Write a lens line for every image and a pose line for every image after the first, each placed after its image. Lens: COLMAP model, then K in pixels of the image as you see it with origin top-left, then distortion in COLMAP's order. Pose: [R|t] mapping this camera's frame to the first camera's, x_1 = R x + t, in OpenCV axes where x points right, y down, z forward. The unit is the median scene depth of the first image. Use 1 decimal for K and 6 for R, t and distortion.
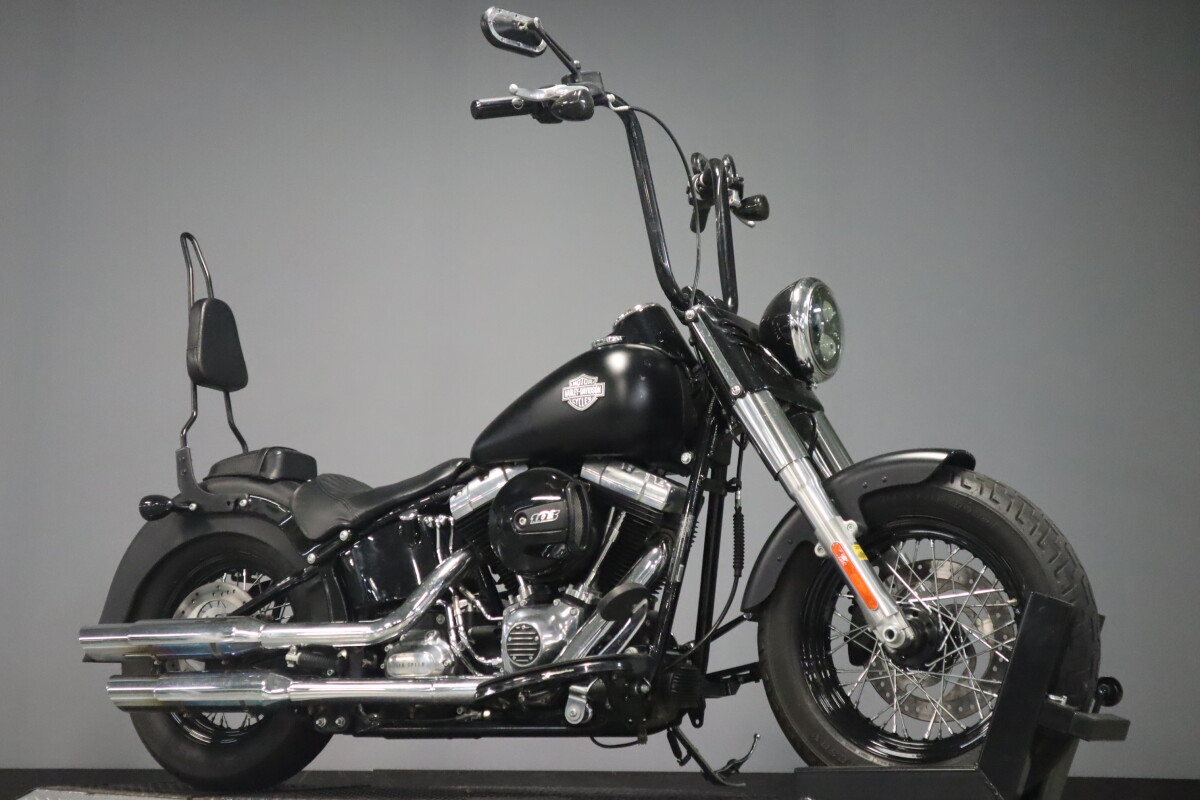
lens RADIAL K [[1751.7, 0, 600.0], [0, 1751.7, 400.0], [0, 0, 1]] dist [-0.013362, 0.011740]
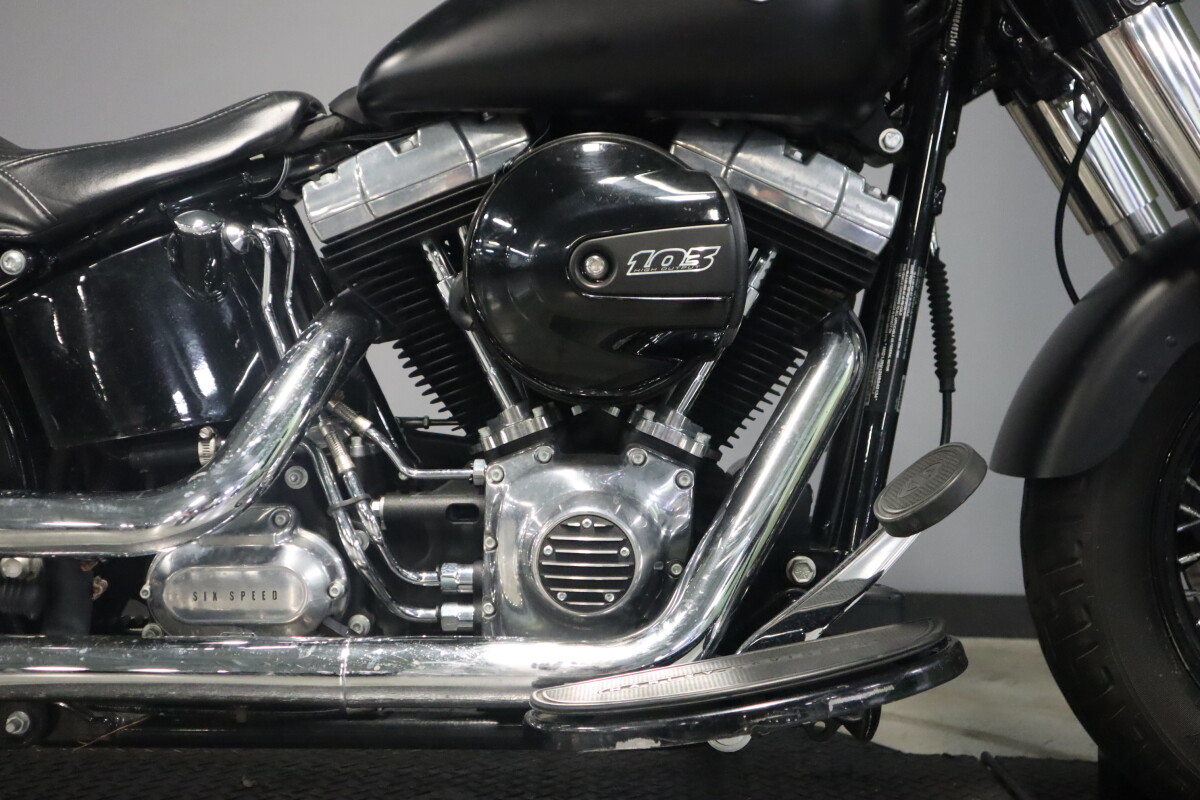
lens RADIAL K [[1357.0, 0, 602.9], [0, 1357.0, 377.5], [0, 0, 1]] dist [0.019088, 0.008566]
pose [[0.869374, 0.000134, 0.494154, -0.193250], [-0.097643, 0.980330, 0.171519, 0.039984], [-0.484411, -0.197365, 0.852287, 0.714724]]
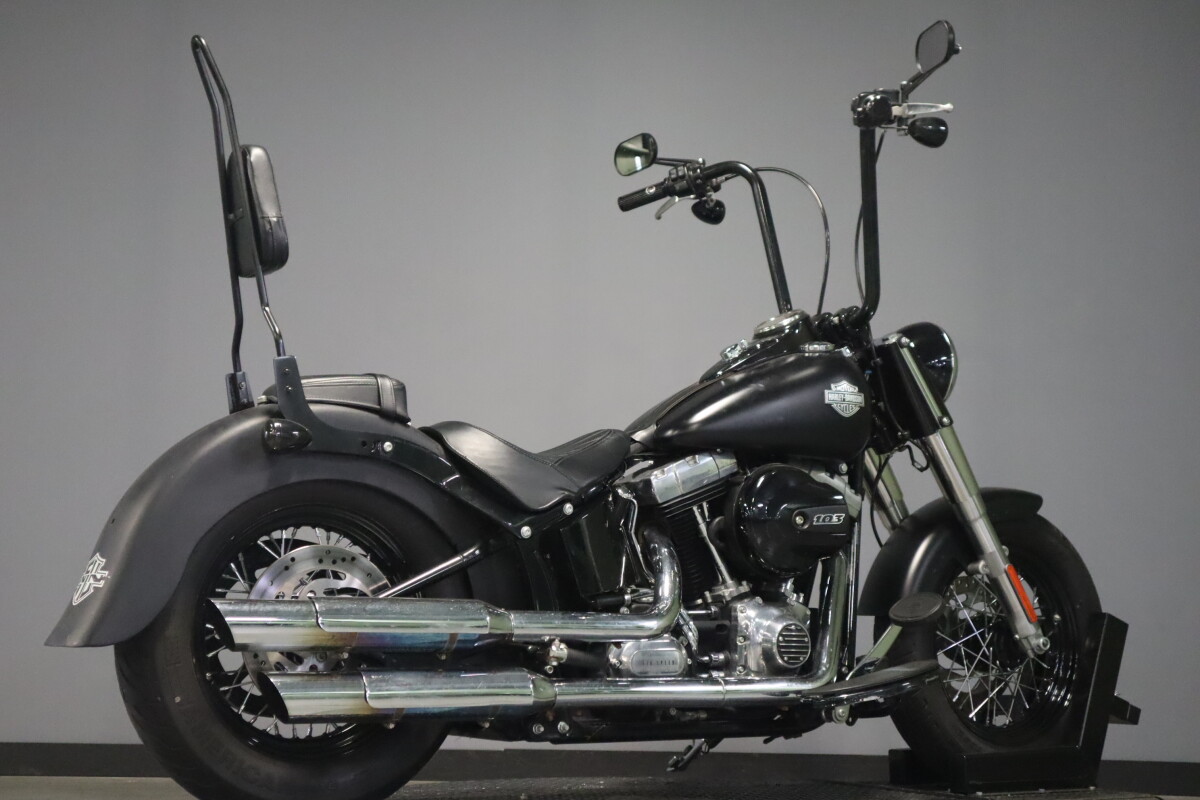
lens RADIAL K [[1759.9, 0, 600.0], [0, 1759.9, 400.0], [0, 0, 1]] dist [-0.007535, -0.033987]
pose [[0.466597, 0.121376, 0.876102, -0.951802], [-0.166605, 0.984869, -0.047714, 0.067464], [-0.868637, -0.123700, 0.479758, 0.620296]]
